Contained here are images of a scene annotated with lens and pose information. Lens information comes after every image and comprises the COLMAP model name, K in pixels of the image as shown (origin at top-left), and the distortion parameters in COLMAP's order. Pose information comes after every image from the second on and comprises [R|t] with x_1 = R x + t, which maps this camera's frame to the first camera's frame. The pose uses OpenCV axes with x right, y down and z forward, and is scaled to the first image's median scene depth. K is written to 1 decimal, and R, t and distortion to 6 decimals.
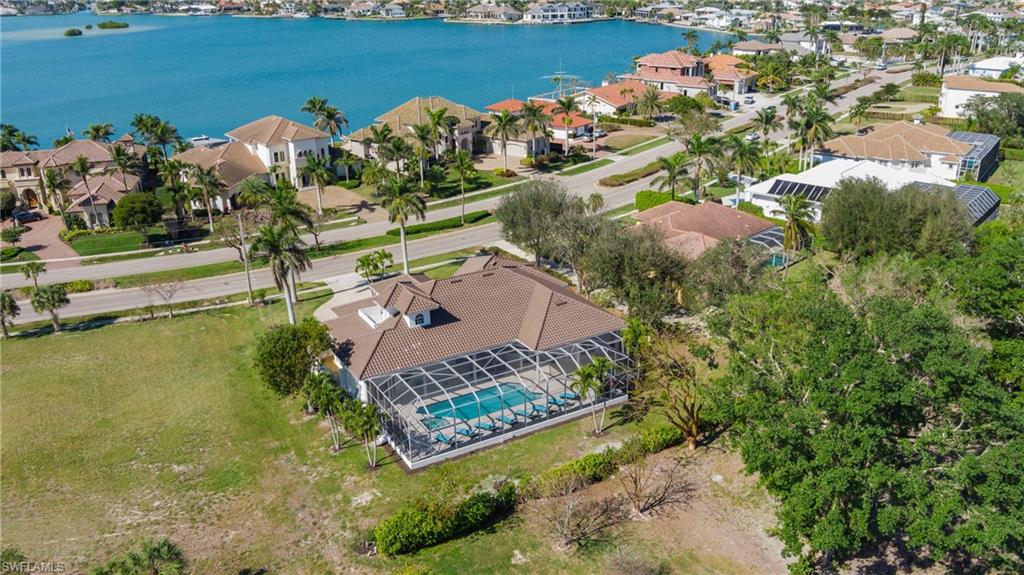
lens RADIAL K [[830.2, 0, 509.9], [0, 830.2, 289.6], [0, 0, 1]] dist [-0.059282, 0.021631]
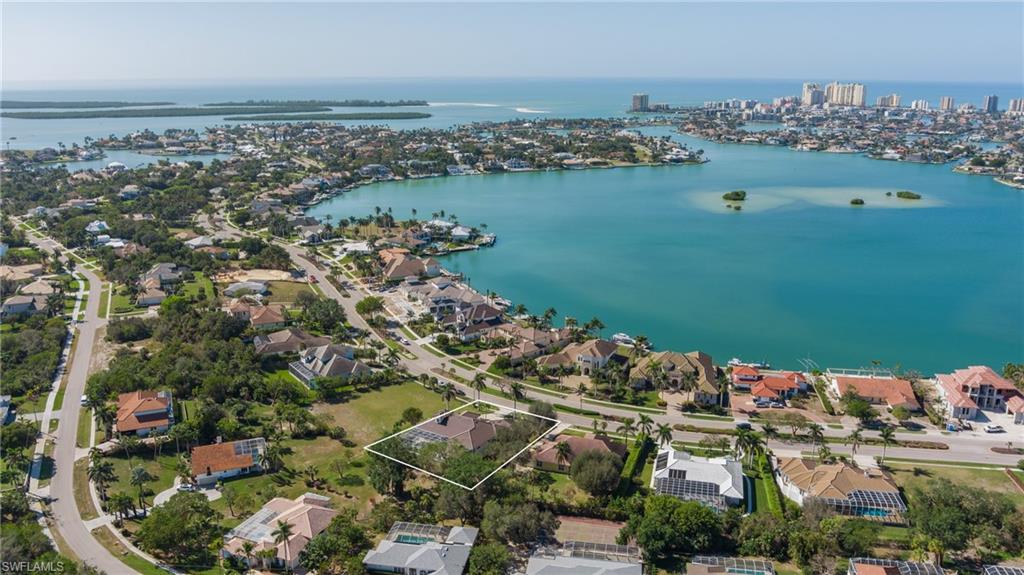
lens RADIAL K [[830.2, 0, 508.3], [0, 830.2, 289.1], [0, 0, 1]] dist [-0.059282, 0.021631]
pose [[0.438699, 0.246896, -0.864052, 3.024716], [-0.333335, 0.937630, 0.098679, -0.968508], [0.834524, 0.244728, 0.493636, -0.674520]]
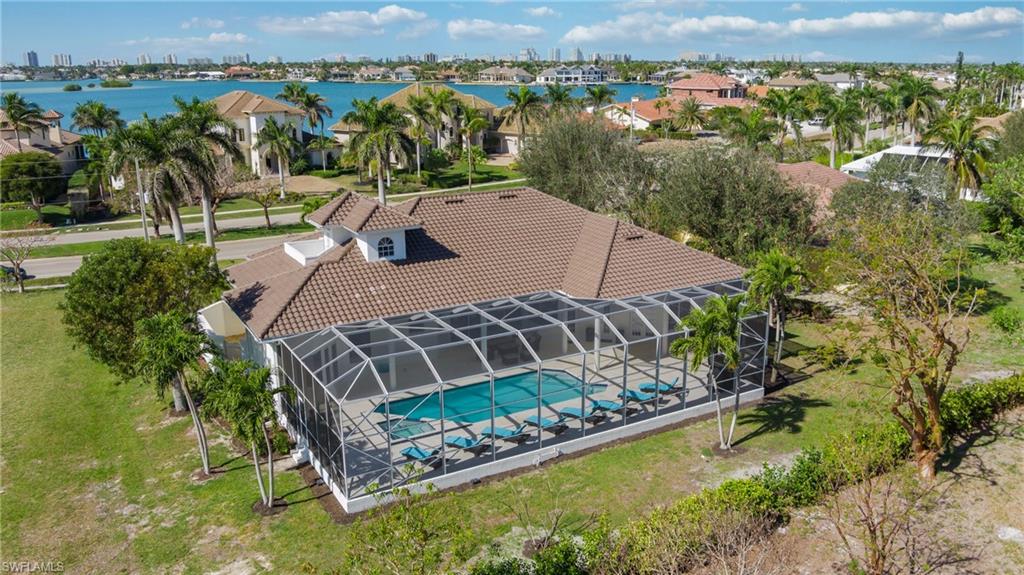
lens RADIAL K [[830.2, 0, 518.1], [0, 830.2, 281.0], [0, 0, 1]] dist [-0.059282, 0.021631]
pose [[0.999957, 0.009319, -0.000355, -0.020042], [-0.009301, 0.993836, -0.110469, 0.118825], [-0.000677, 0.110467, 0.993880, 0.451359]]
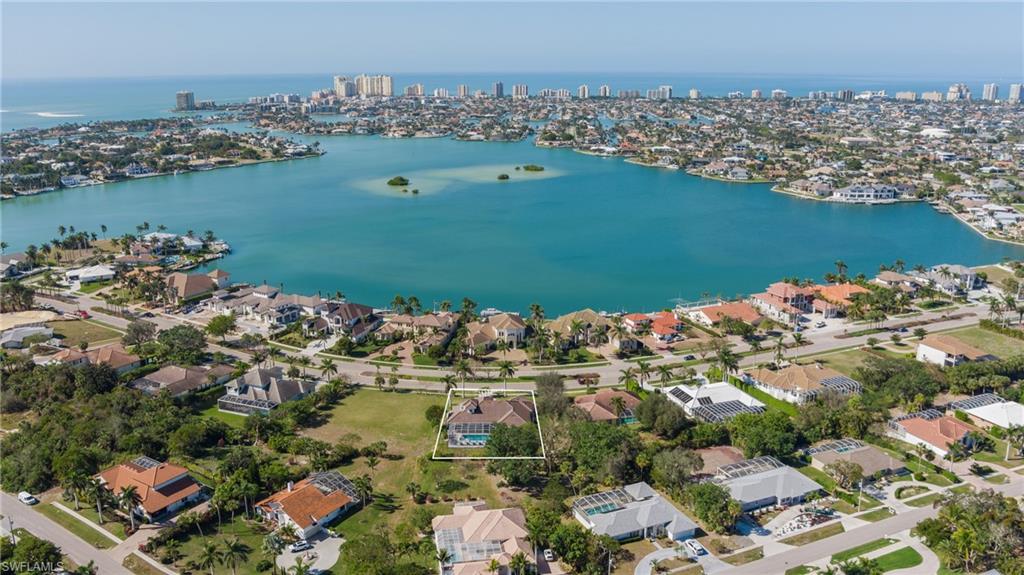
lens RADIAL K [[830.2, 0, 502.2], [0, 830.2, 288.0], [0, 0, 1]] dist [-0.059282, 0.021631]
pose [[0.861547, 0.145085, -0.486504, 1.664958], [-0.193791, 0.979716, -0.051012, -0.327320], [0.469235, 0.138229, 0.872188, -2.114738]]
